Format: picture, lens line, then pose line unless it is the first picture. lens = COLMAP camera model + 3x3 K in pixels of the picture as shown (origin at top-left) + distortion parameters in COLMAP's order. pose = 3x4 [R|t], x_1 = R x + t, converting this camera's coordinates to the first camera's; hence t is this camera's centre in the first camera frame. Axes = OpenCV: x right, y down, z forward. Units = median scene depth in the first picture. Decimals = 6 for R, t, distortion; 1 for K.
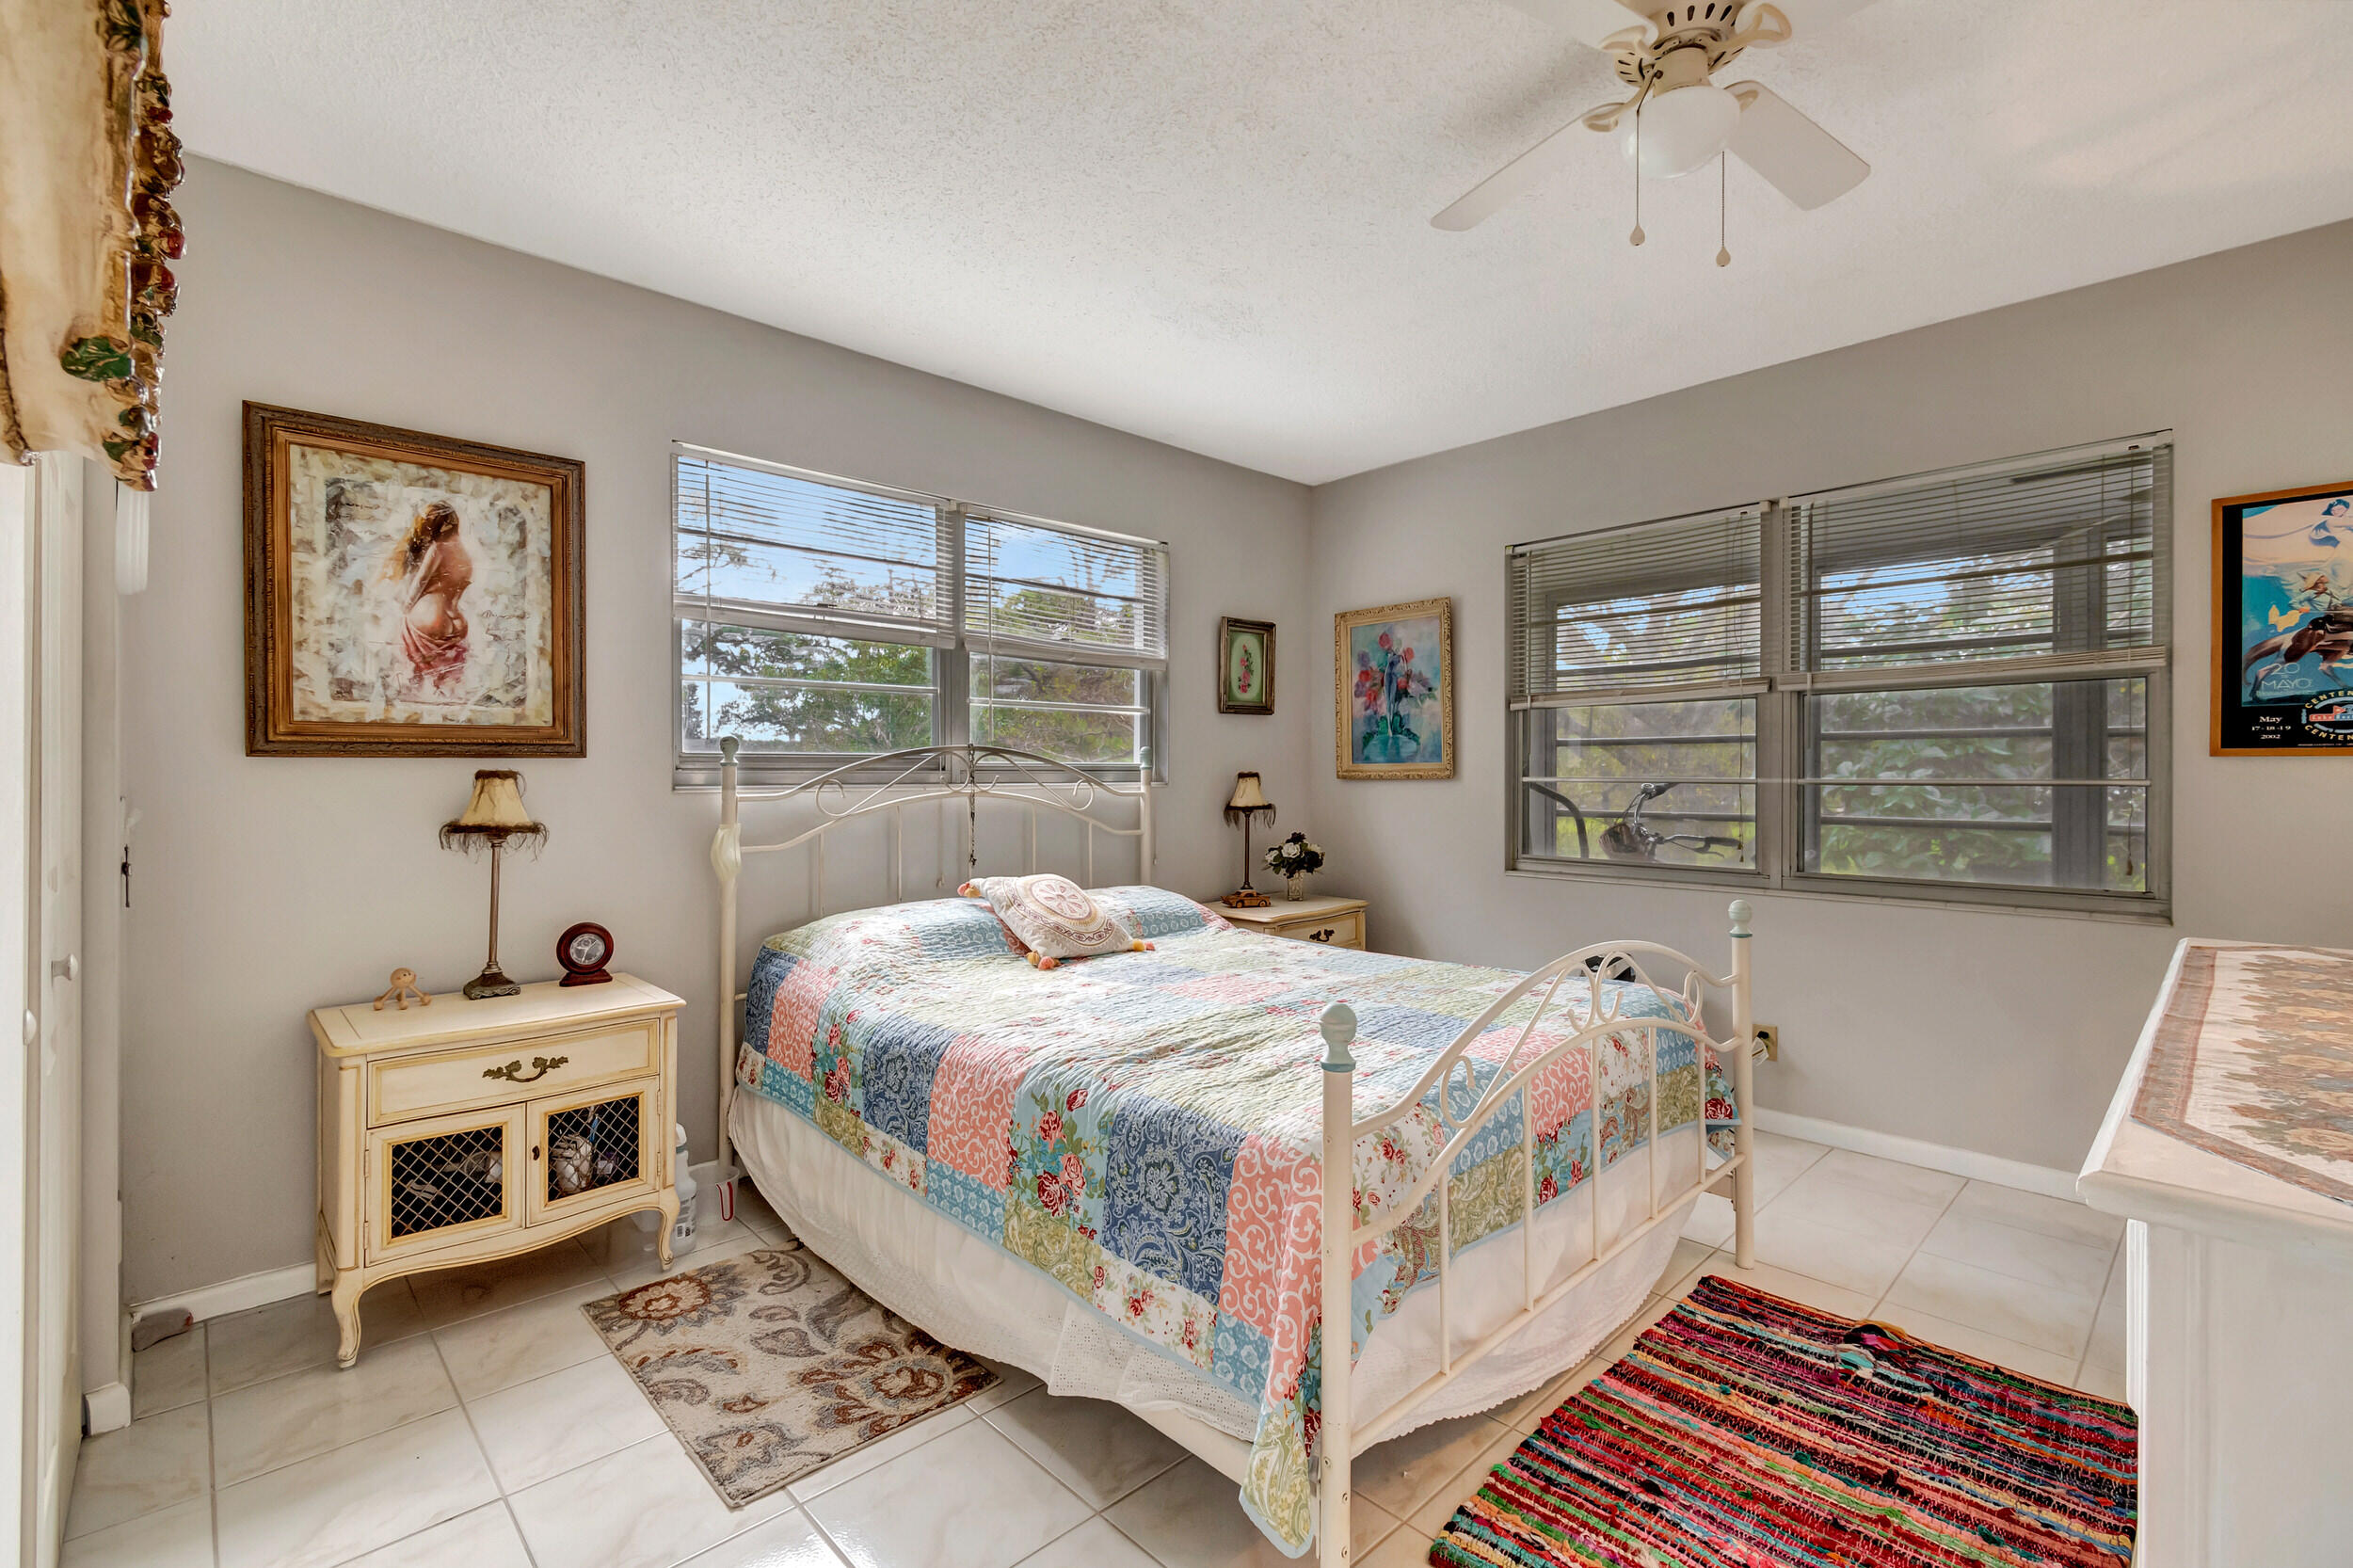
lens RADIAL K [[1040.9, 0, 1163.4], [0, 1040.9, 776.4], [0, 0, 1]] dist [-0.001440, 0.000114]
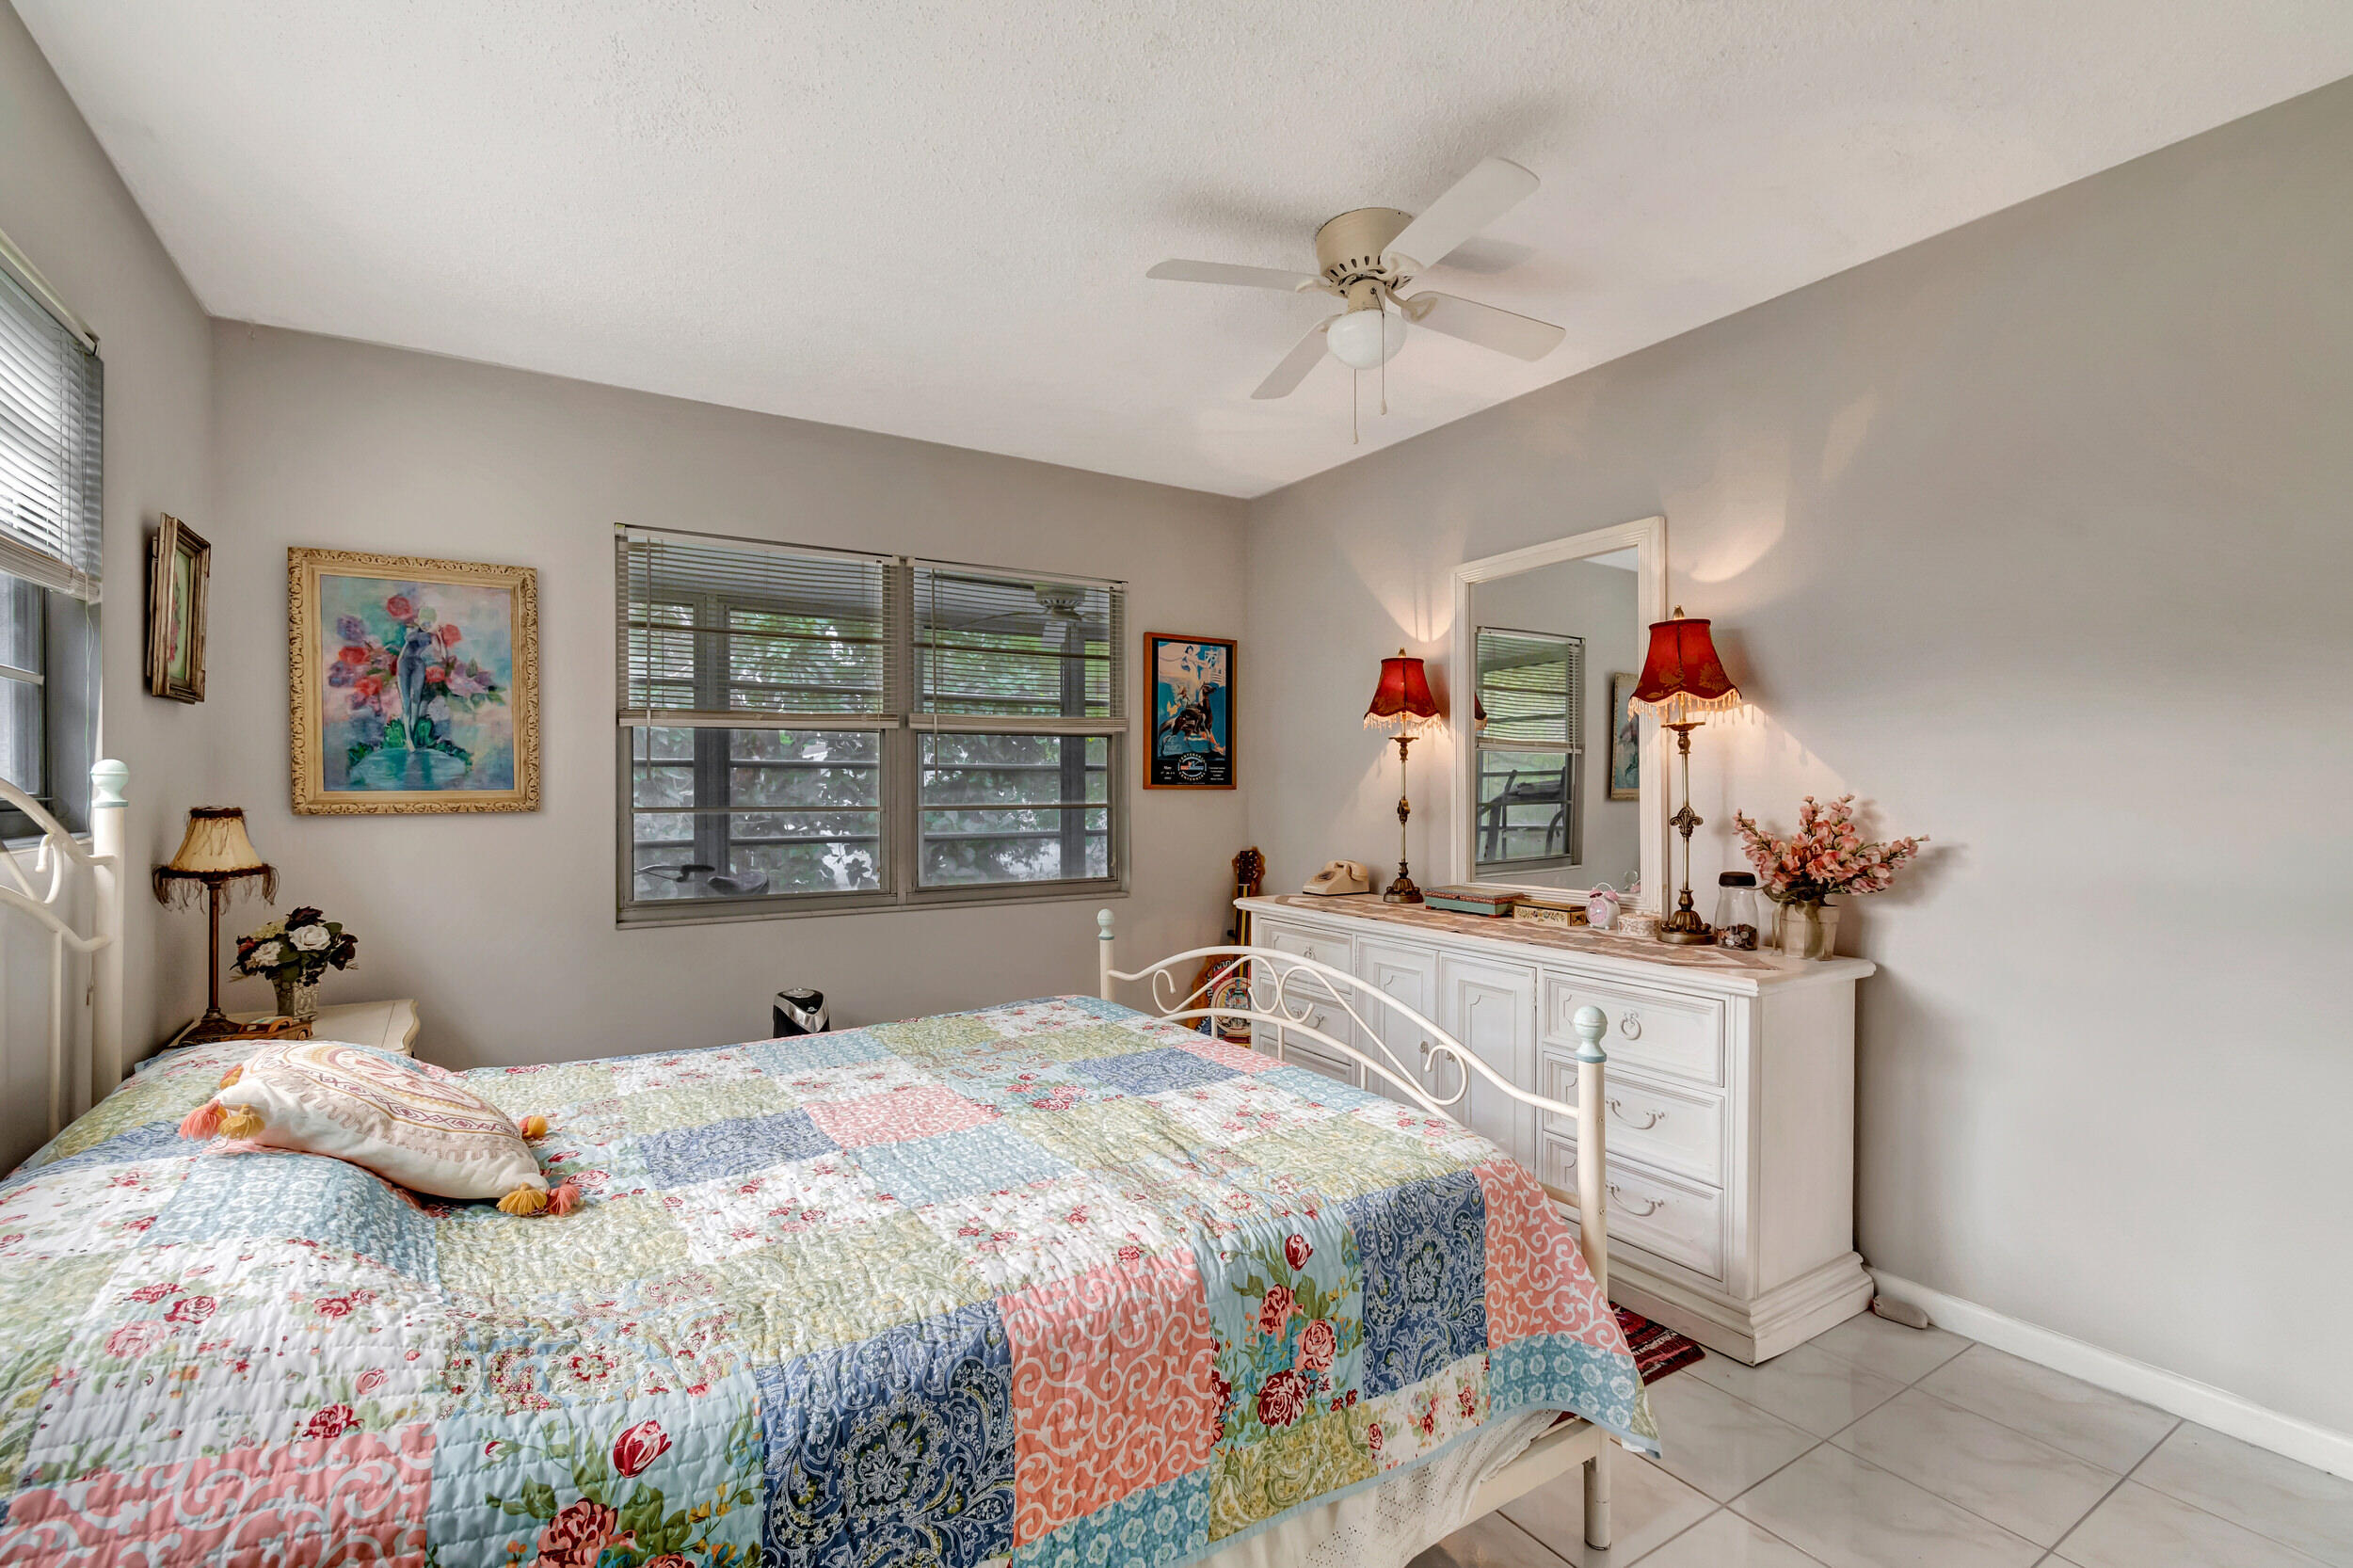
lens RADIAL K [[1040.9, 0, 1159.2], [0, 1040.9, 790.6], [0, 0, 1]] dist [-0.001440, 0.000114]
pose [[0.197712, -0.001437, 0.980259, -0.528295], [0.004521, 0.999990, 0.000554, -0.016138], [-0.980250, 0.004322, 0.197717, 0.591870]]
